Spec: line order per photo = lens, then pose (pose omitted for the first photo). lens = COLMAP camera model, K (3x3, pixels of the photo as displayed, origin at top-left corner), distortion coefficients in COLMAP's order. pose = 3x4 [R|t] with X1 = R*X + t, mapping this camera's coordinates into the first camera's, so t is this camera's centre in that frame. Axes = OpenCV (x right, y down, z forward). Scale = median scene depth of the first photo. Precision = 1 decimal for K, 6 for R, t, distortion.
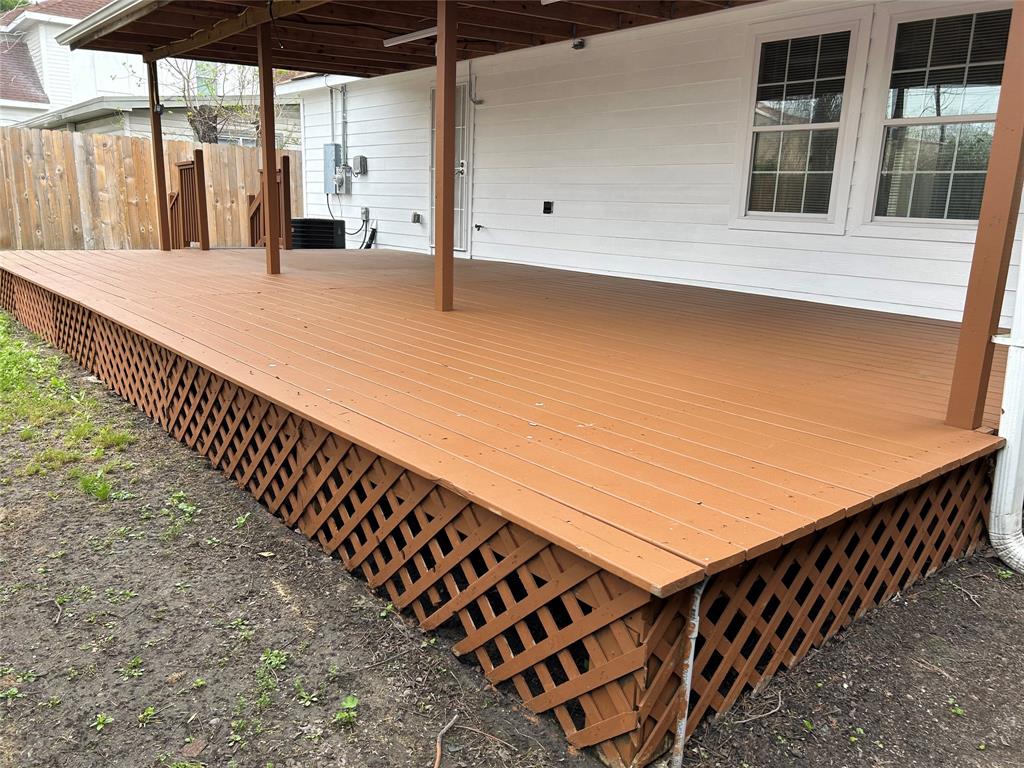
lens RADIAL K [[779.5, 0, 512.0], [0, 779.5, 379.2], [0, 0, 1]] dist [0.036831, -0.022261]
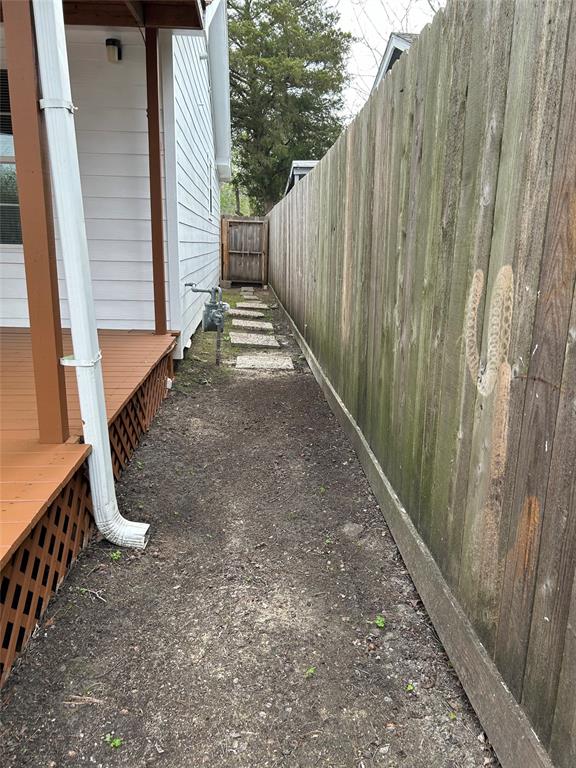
lens RADIAL K [[584.6, 0, 286.2], [0, 584.6, 383.7], [0, 0, 1]] dist [0.036831, -0.022261]
pose [[0.593234, -0.217068, 0.775213, 0.140933], [0.180203, 0.974332, 0.134923, -0.071415], [-0.784602, 0.059654, 0.617123, 0.227022]]
